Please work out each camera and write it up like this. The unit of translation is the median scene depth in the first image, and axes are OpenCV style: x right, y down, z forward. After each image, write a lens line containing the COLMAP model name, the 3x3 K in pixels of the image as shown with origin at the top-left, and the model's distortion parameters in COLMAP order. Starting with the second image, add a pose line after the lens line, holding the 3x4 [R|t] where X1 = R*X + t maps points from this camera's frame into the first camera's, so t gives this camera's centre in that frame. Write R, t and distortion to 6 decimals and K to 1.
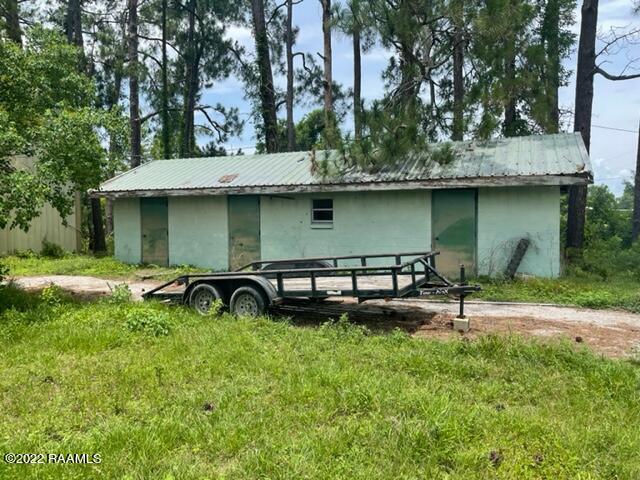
lens RADIAL K [[489.3, 0, 320.1], [0, 489.3, 239.9], [0, 0, 1]] dist [-0.002539, -0.006447]
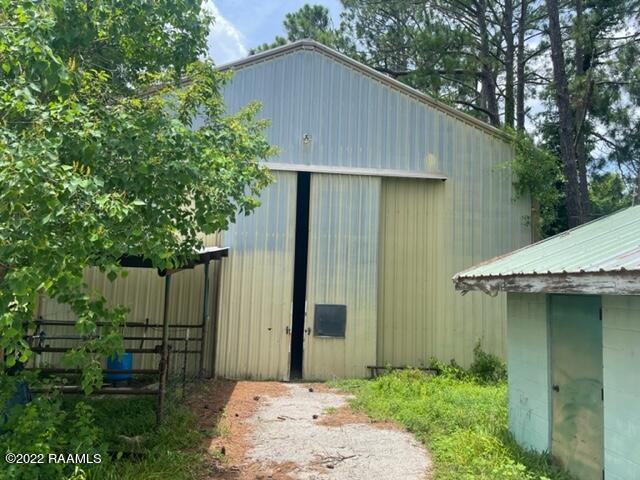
lens RADIAL K [[489.3, 0, 320.2], [0, 489.3, 239.3], [0, 0, 1]] dist [-0.002539, -0.006447]
pose [[0.452281, -0.064328, -0.889553, -0.082022], [-0.078112, 0.990706, -0.111358, -0.069858], [0.888448, 0.119850, 0.443053, 0.639527]]
